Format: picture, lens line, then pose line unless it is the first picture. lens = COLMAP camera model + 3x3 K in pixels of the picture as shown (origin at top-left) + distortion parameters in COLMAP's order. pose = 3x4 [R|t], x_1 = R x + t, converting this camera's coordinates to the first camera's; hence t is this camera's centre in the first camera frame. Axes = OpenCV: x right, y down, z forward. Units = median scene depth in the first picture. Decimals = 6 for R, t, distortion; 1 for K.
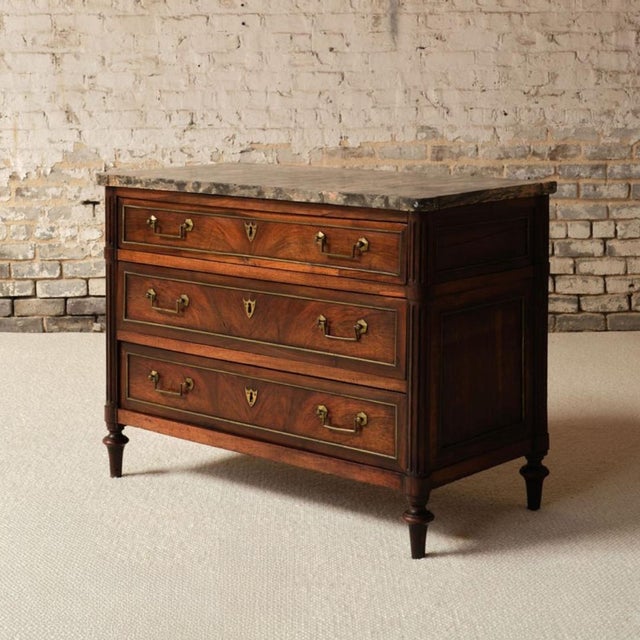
lens RADIAL K [[4102.8, 0, 320.0], [0, 4102.8, 320.0], [0, 0, 1]] dist [-0.151884, -7.222867]
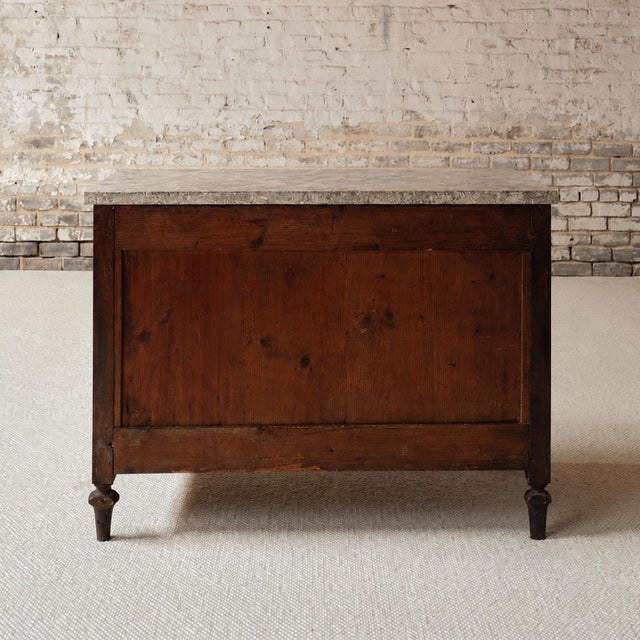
lens RADIAL K [[4102.8, 0, 320.0], [0, 4102.8, 320.0], [0, 0, 1]] dist [-0.151884, -7.222867]
pose [[0.999858, 0.016553, -0.003241, 0.003031], [-0.016536, 0.999850, 0.005242, 0.011507], [0.003328, -0.005187, 0.999981, -0.270970]]
